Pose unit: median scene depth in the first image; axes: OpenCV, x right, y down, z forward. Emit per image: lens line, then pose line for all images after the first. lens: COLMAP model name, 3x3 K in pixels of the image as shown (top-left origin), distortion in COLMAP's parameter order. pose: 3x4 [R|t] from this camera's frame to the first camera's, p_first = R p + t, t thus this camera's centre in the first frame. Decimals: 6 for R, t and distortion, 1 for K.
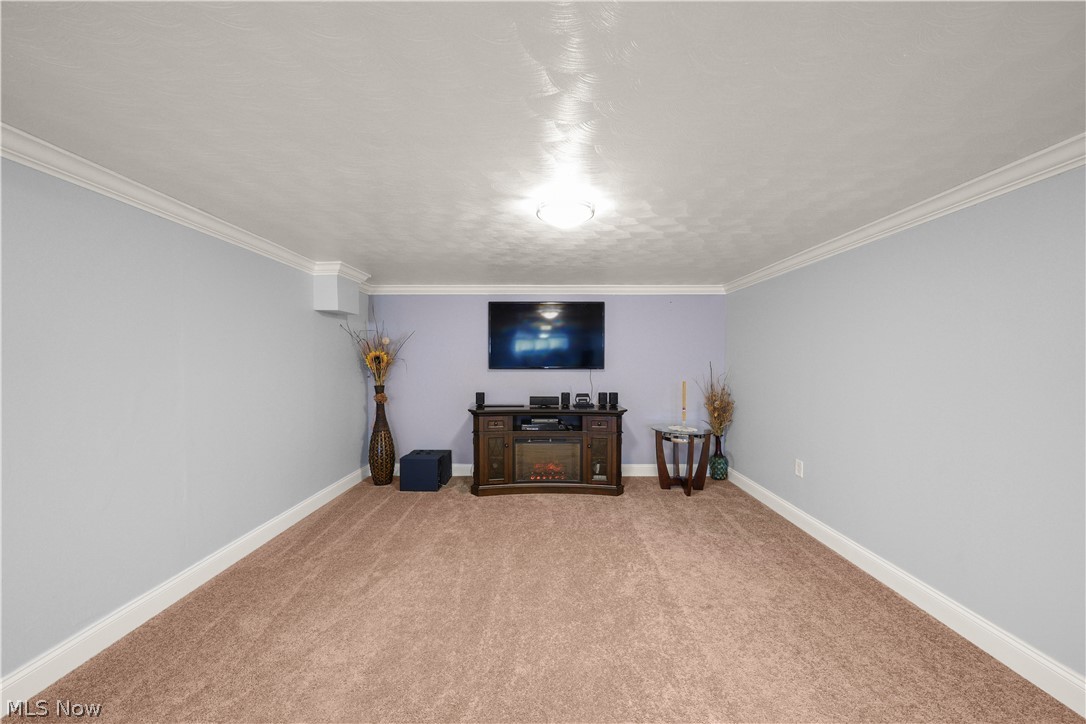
lens RADIAL K [[382.1, 0, 541.8], [0, 382.1, 360.3], [0, 0, 1]] dist [0.000495, -0.000100]
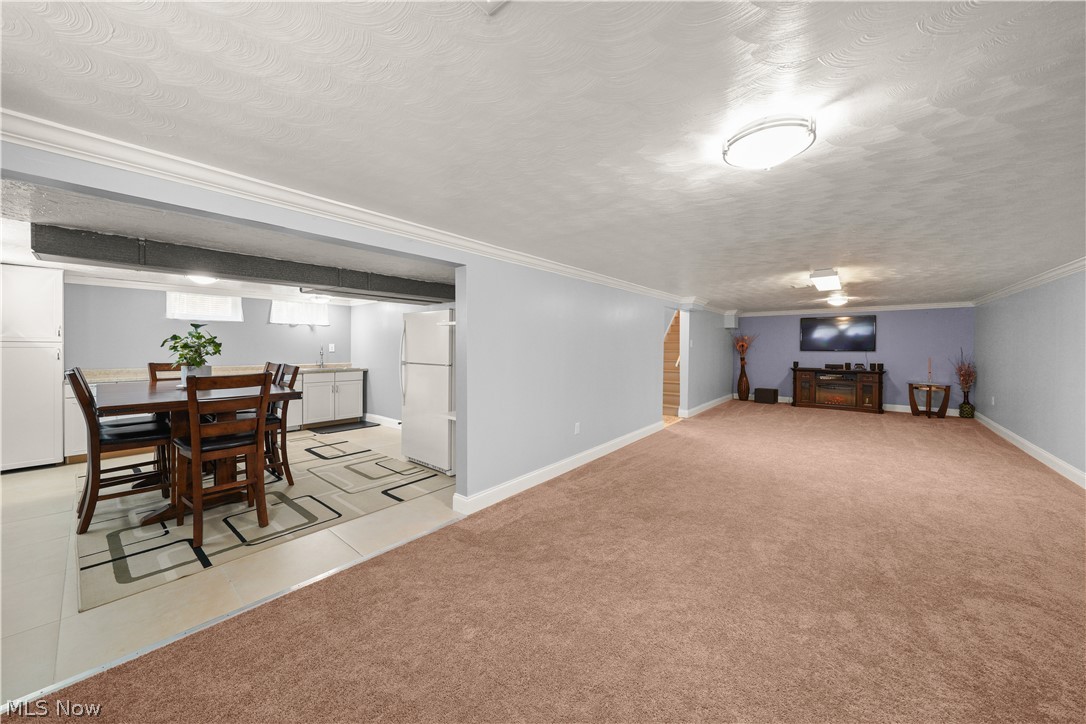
lens RADIAL K [[382.1, 0, 537.5], [0, 382.1, 354.2], [0, 0, 1]] dist [0.000495, -0.000100]
pose [[0.770048, 0.013678, -0.637840, 0.086665], [-0.007197, 0.999893, 0.012753, 0.026596], [0.637946, -0.005230, 0.770064, -1.528925]]
